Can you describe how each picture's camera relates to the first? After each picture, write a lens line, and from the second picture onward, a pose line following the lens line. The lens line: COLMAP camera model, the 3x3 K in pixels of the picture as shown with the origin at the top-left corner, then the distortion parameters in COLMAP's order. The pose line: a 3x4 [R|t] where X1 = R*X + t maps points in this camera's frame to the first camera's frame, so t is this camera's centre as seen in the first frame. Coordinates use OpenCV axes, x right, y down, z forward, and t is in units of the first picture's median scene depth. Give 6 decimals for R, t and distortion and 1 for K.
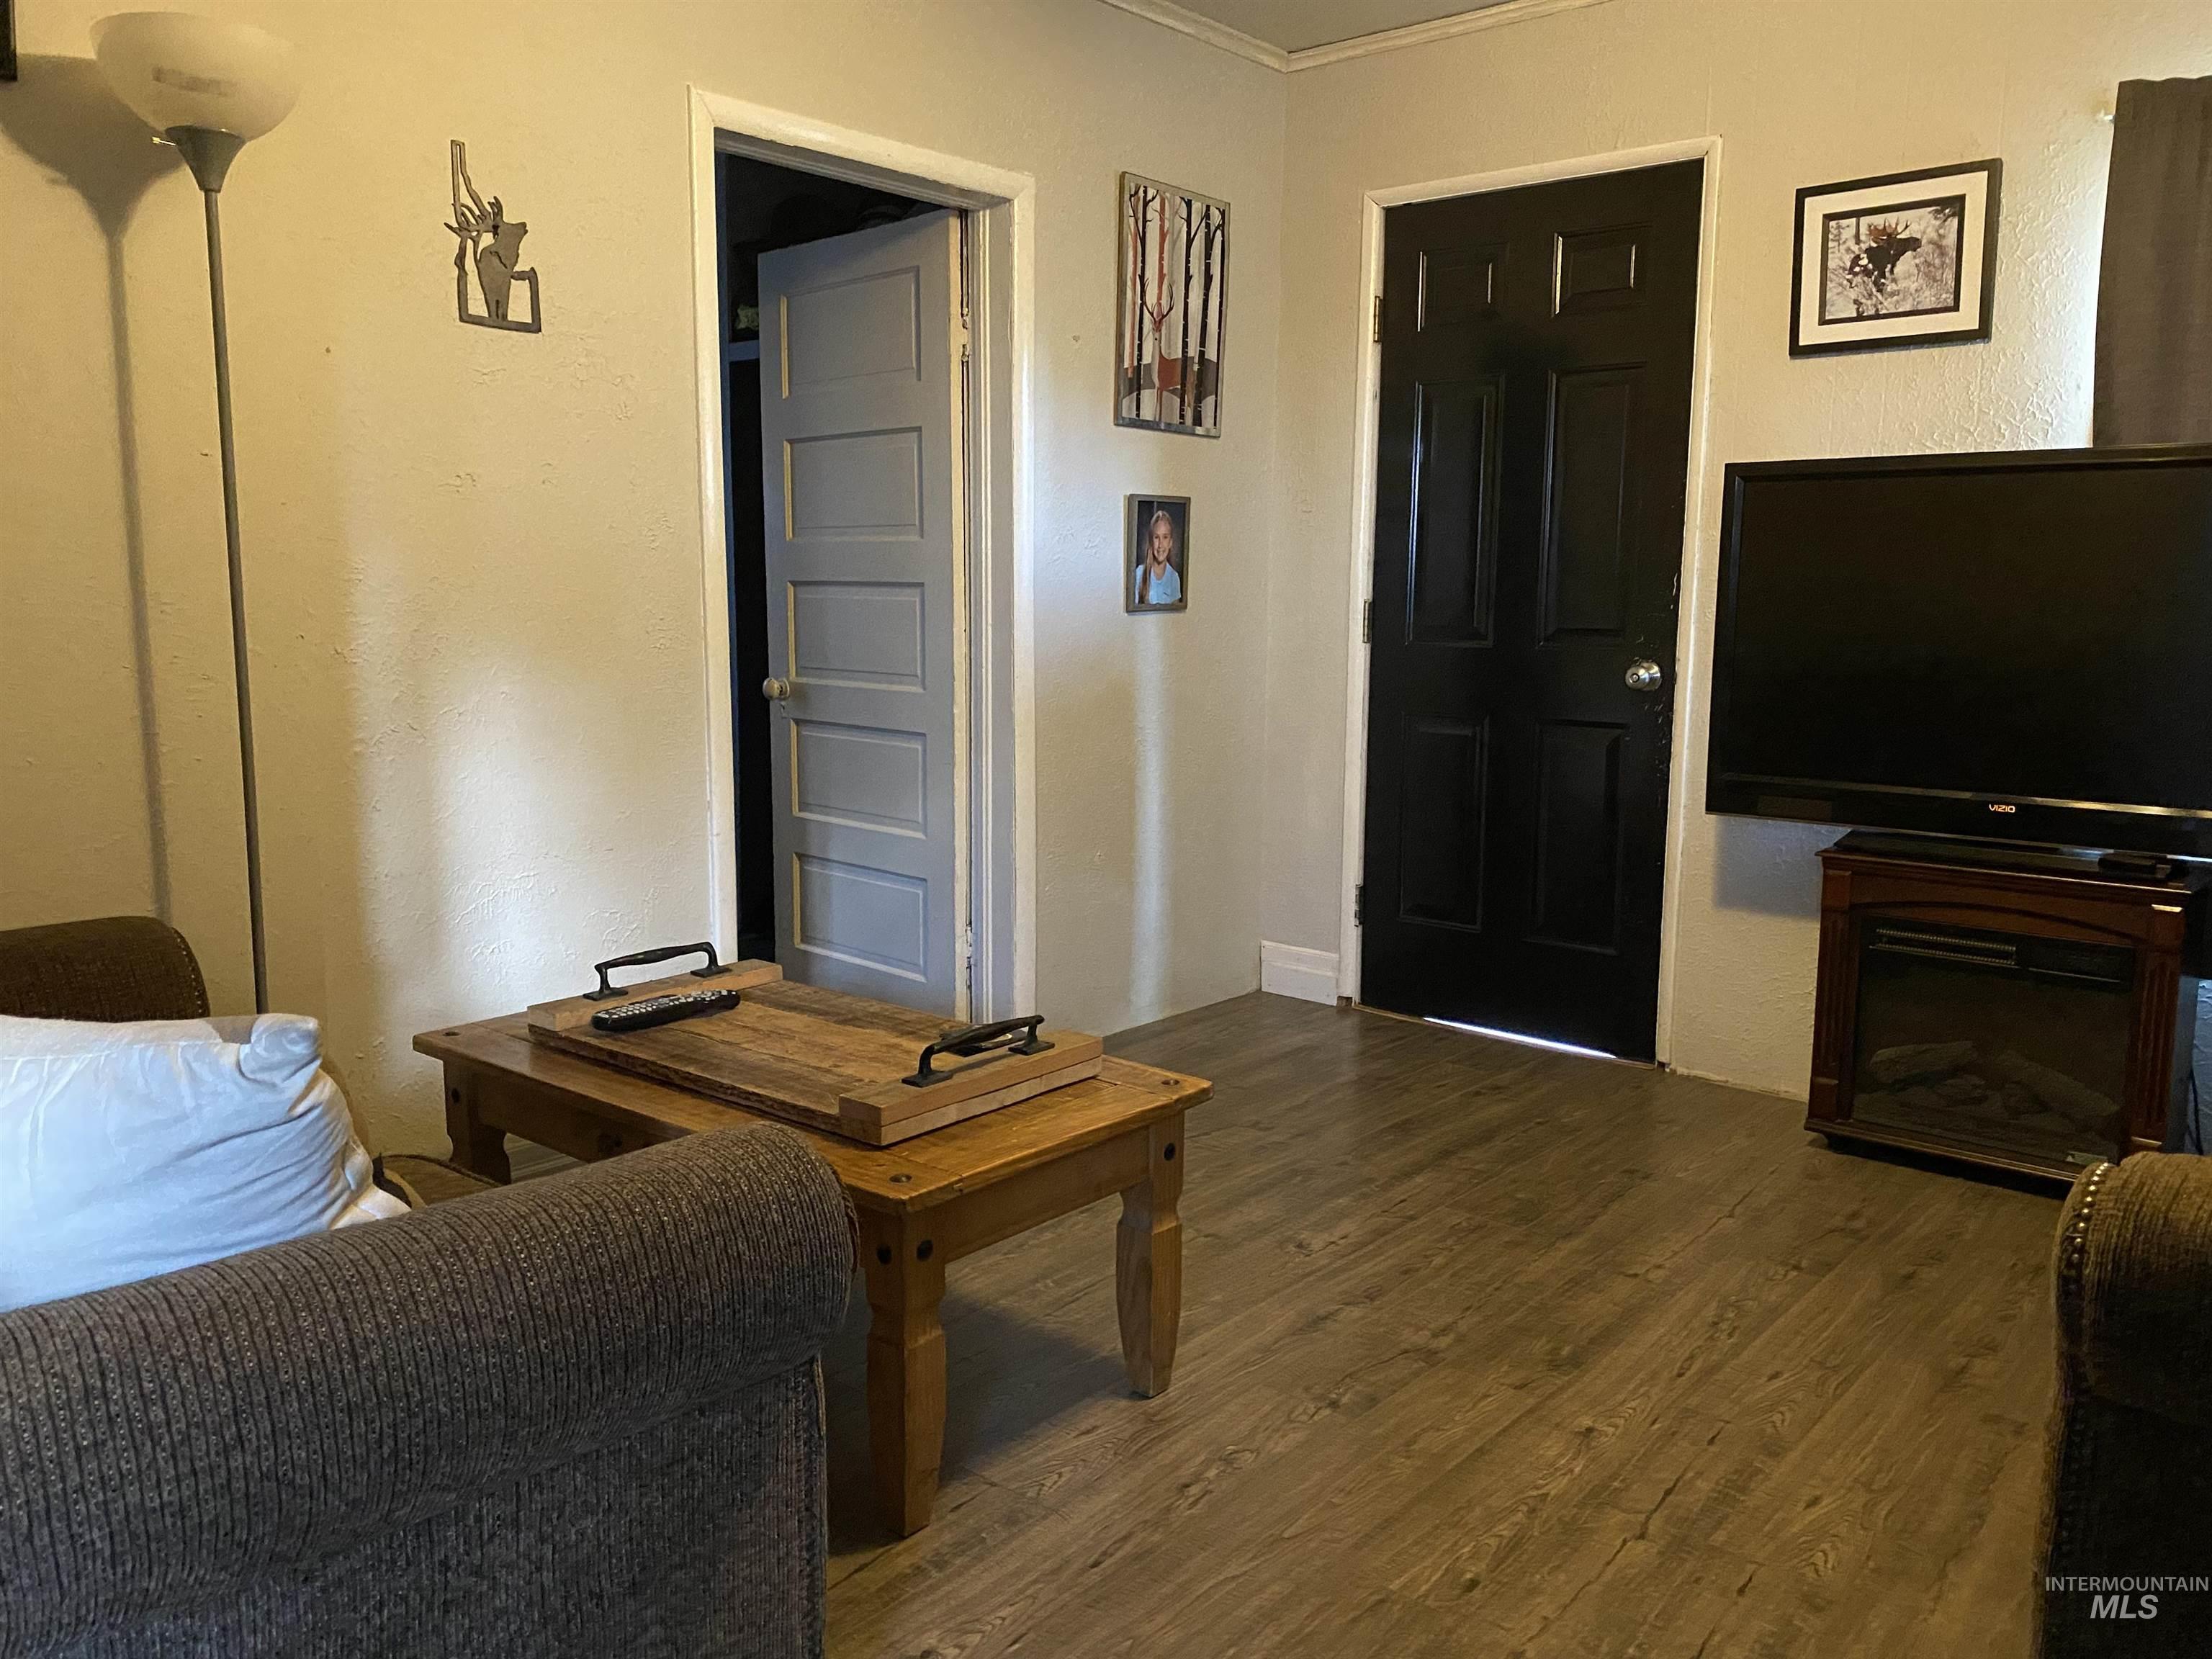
lens RADIAL K [[1684.1, 0, 1124.3], [0, 1684.1, 776.0], [0, 0, 1]] dist [0.055591, -0.075458]
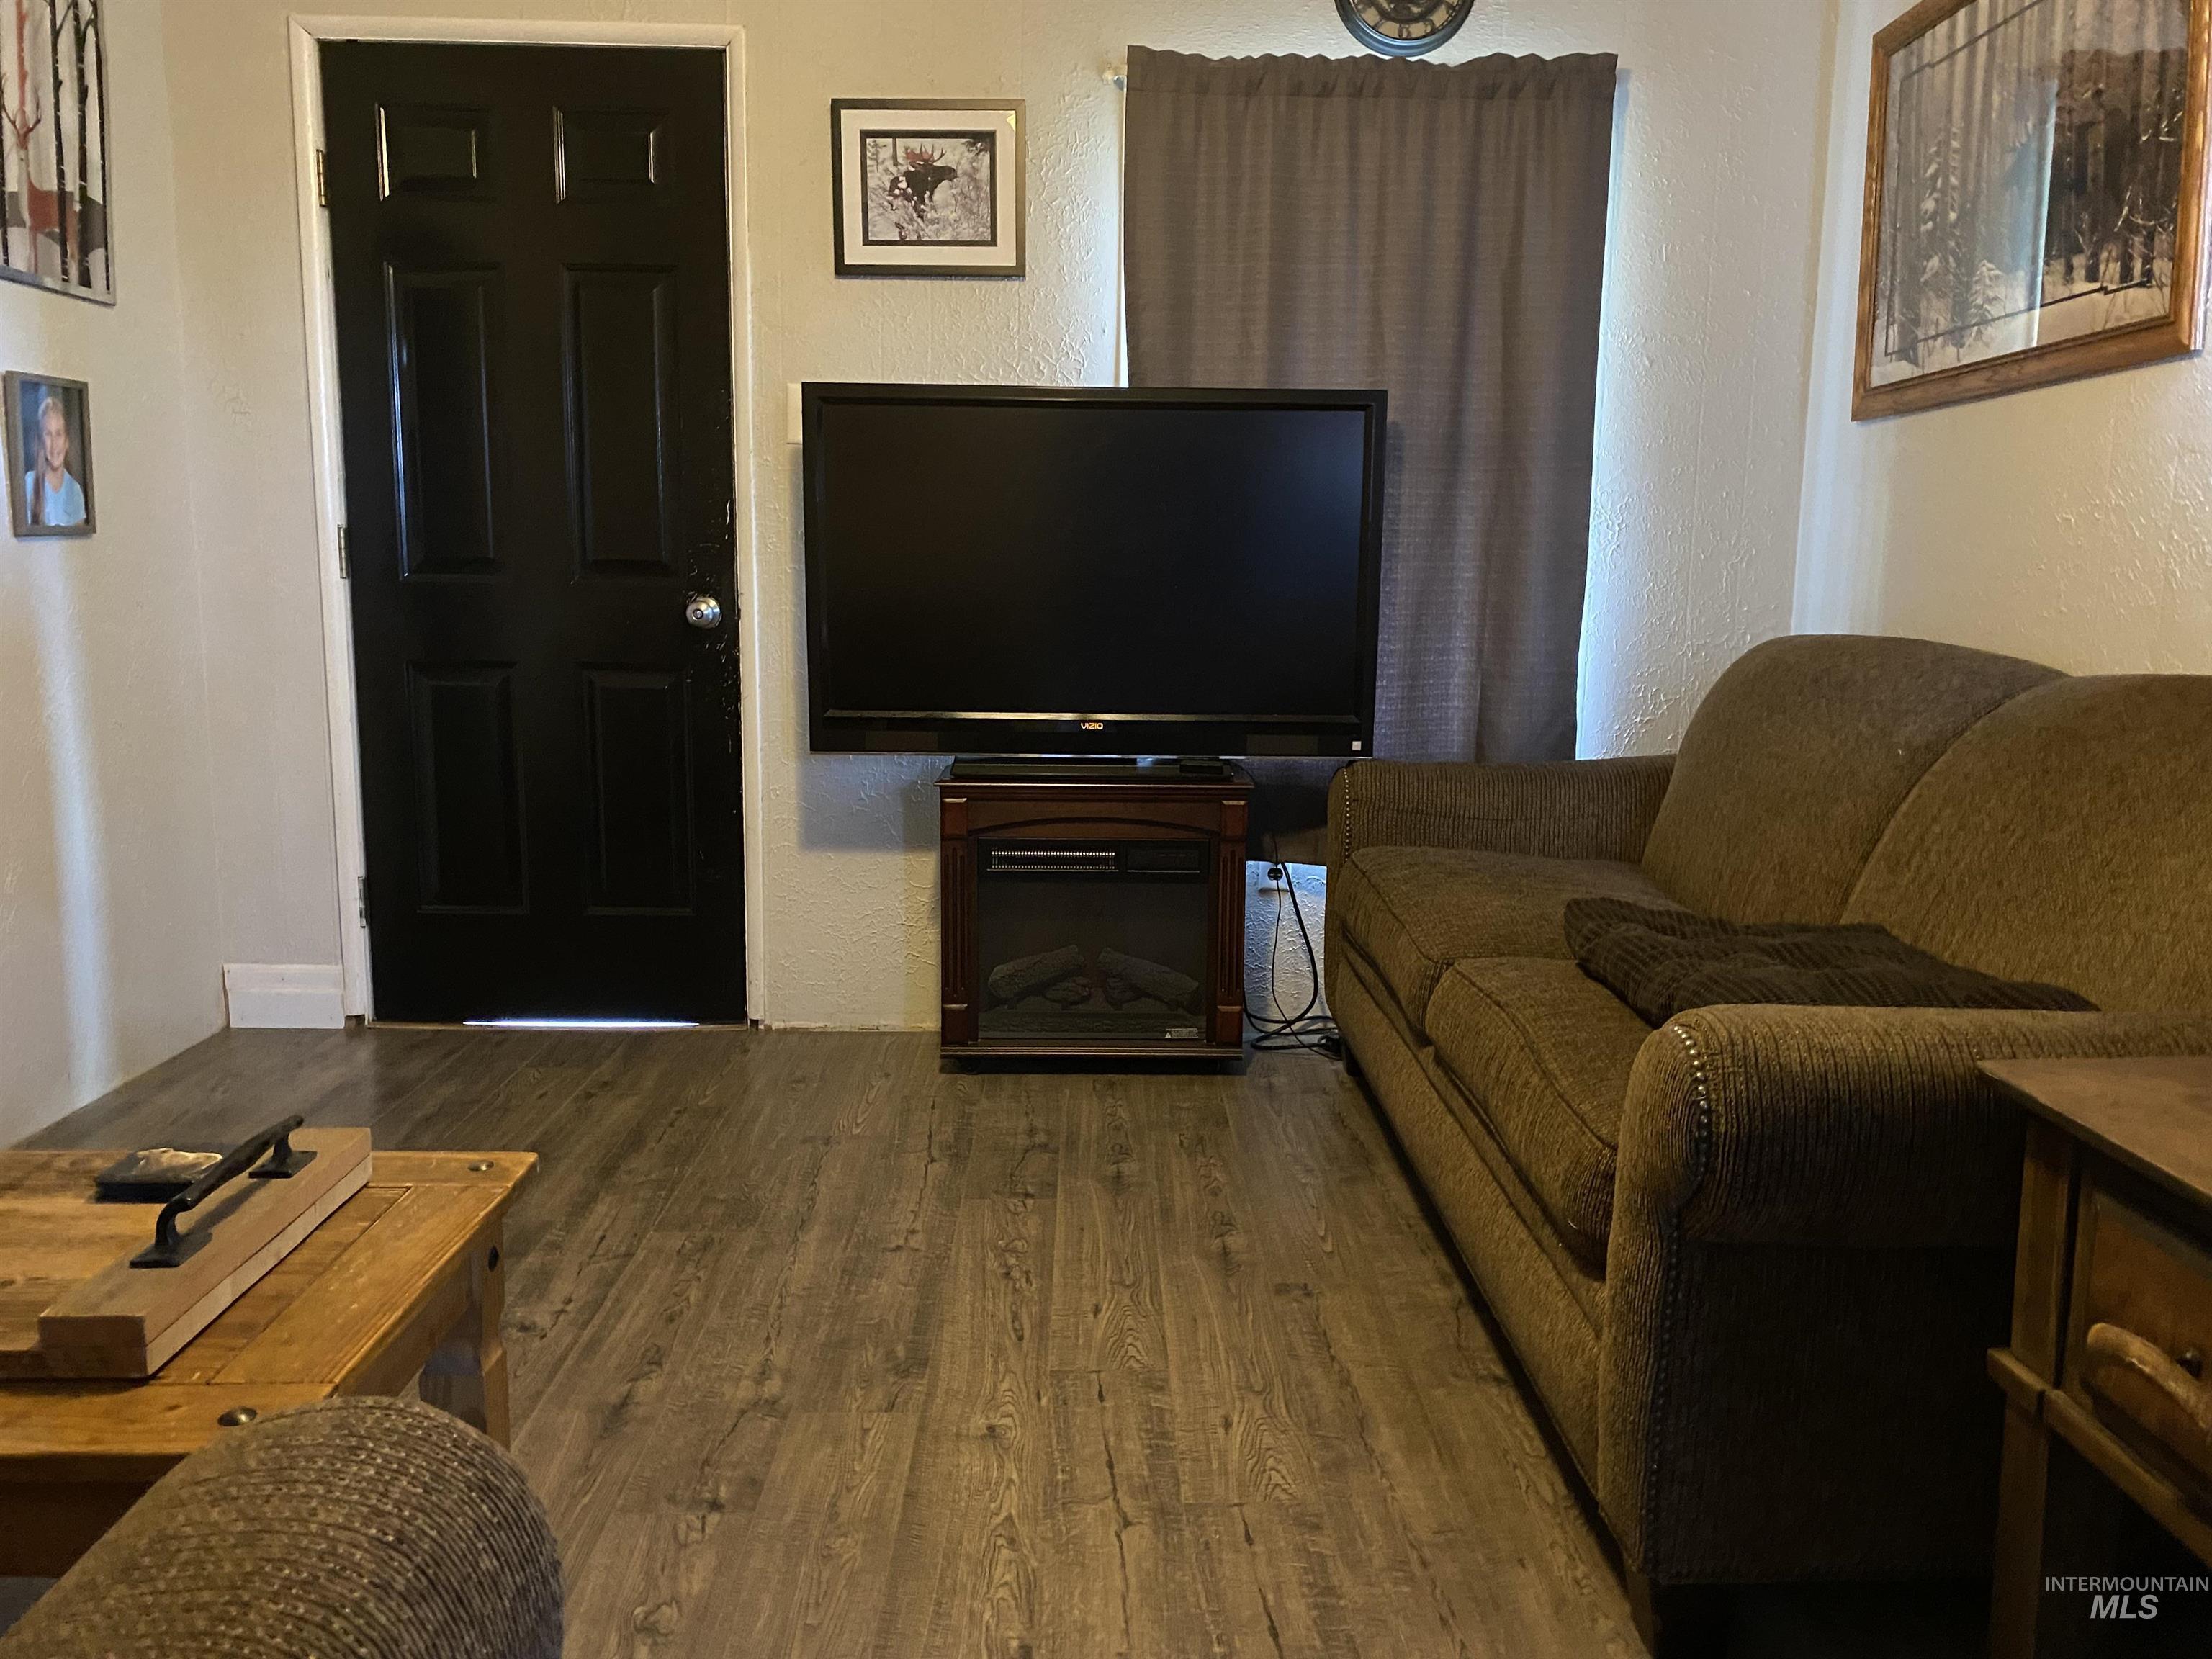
lens RADIAL K [[1684.1, 0, 1109.8], [0, 1684.1, 790.3], [0, 0, 1]] dist [0.055591, -0.075458]
pose [[0.752126, -0.093110, 0.652408, -0.159130], [0.068891, 0.995653, 0.062676, -0.005140], [-0.655408, -0.002195, 0.755272, 0.182432]]
